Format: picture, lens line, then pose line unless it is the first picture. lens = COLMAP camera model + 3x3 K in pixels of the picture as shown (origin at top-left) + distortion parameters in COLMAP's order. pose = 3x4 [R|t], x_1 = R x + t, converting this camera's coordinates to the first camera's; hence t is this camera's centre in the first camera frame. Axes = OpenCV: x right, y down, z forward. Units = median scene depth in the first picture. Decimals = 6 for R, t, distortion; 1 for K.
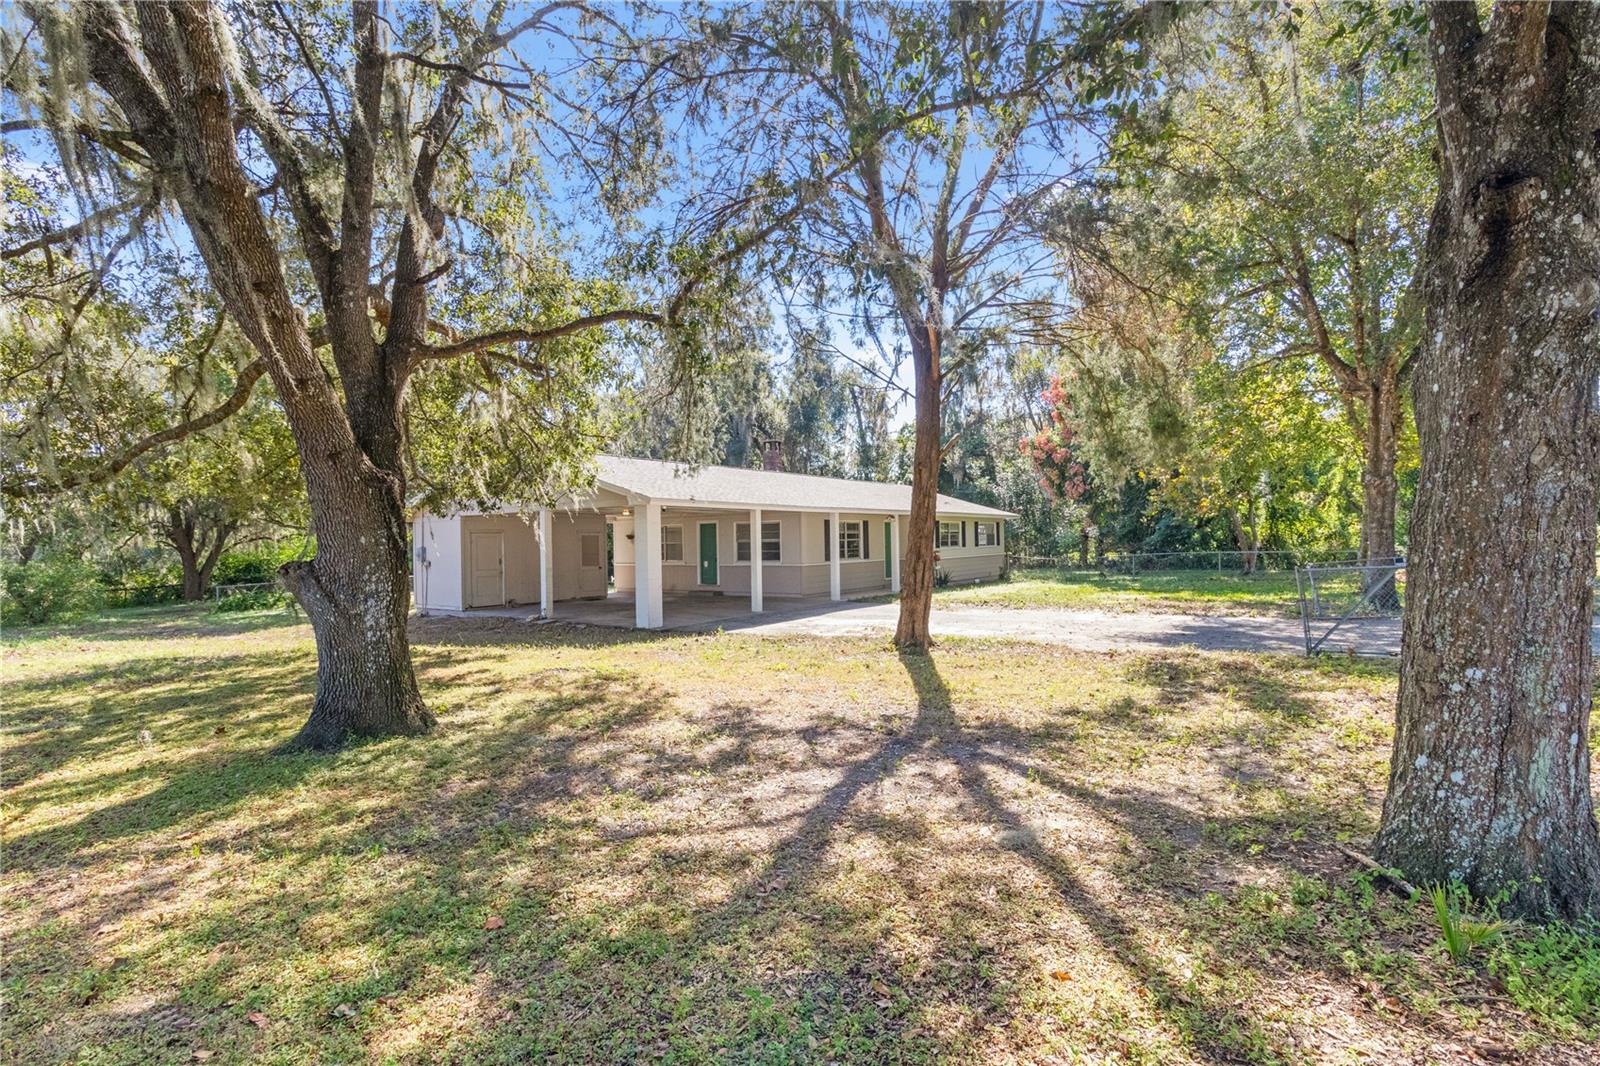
lens RADIAL K [[740.4, 0, 801.3], [0, 740.4, 540.4], [0, 0, 1]] dist [0.003459, 0.000603]
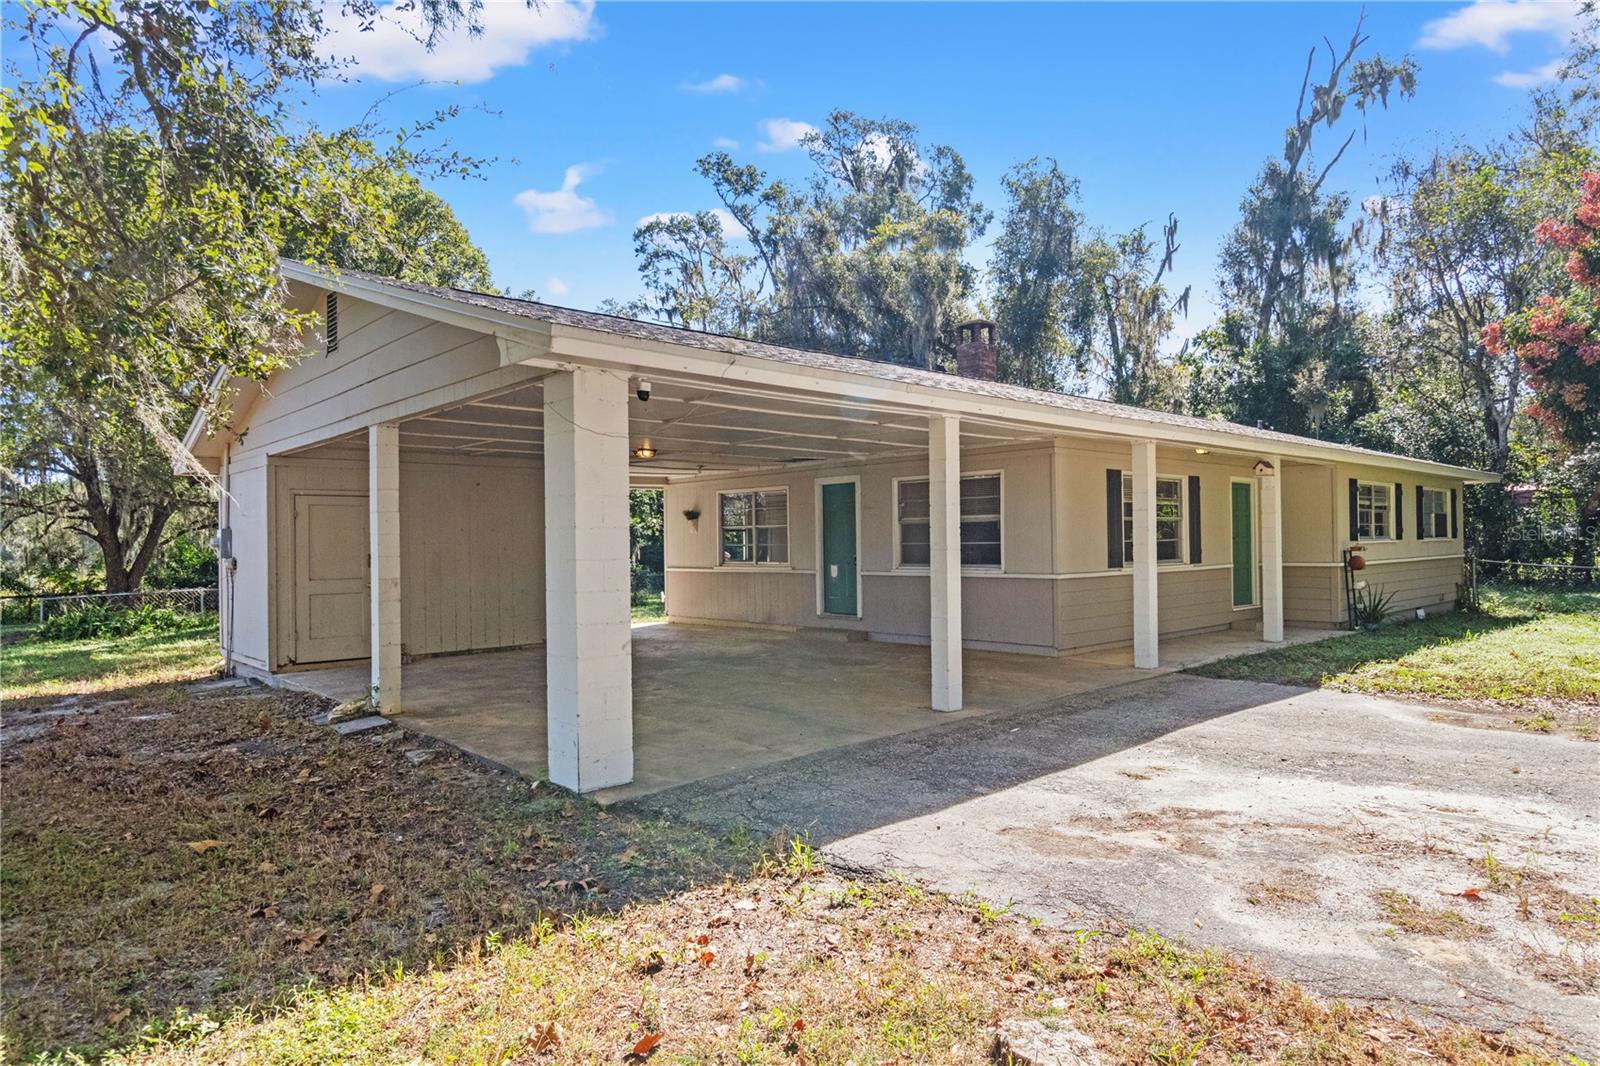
lens RADIAL K [[958.1, 0, 797.9], [0, 958.1, 537.8], [0, 0, 1]] dist [0.000151, 0.000510]
pose [[0.978582, 0.004701, -0.205804, -0.023632], [-0.004696, 0.999989, 0.000510, 0.009401], [0.205805, 0.000467, 0.978593, 0.355710]]
